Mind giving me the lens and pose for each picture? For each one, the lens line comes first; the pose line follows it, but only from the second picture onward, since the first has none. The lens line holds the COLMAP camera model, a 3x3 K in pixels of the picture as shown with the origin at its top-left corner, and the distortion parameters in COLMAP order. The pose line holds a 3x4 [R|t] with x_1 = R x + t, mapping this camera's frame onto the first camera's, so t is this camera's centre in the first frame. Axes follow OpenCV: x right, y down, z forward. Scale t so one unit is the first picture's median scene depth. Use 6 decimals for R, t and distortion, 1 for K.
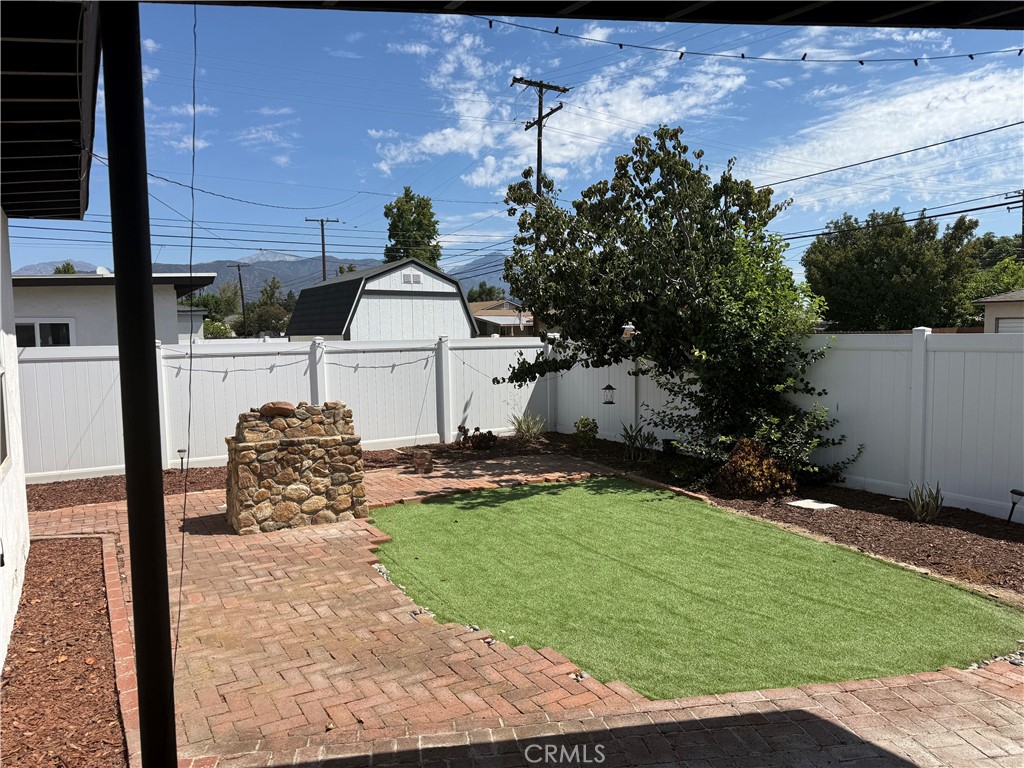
lens RADIAL K [[710.0, 0, 506.6], [0, 710.0, 383.4], [0, 0, 1]] dist [0.001959, 0.000352]
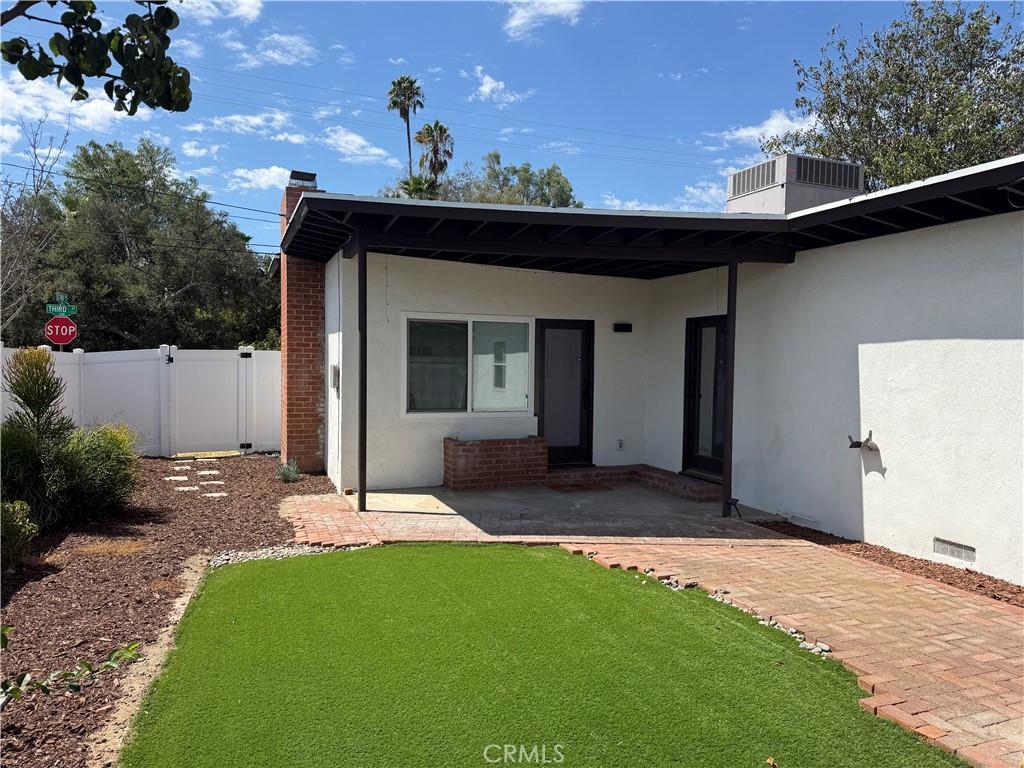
lens RADIAL K [[710.0, 0, 506.6], [0, 710.0, 383.4], [0, 0, 1]] dist [0.001959, 0.000352]
pose [[-0.985810, -0.004098, 0.167815, 0.023567], [0.013179, 0.994727, 0.101710, -0.117472], [-0.167347, 0.102478, -0.980558, 2.068671]]
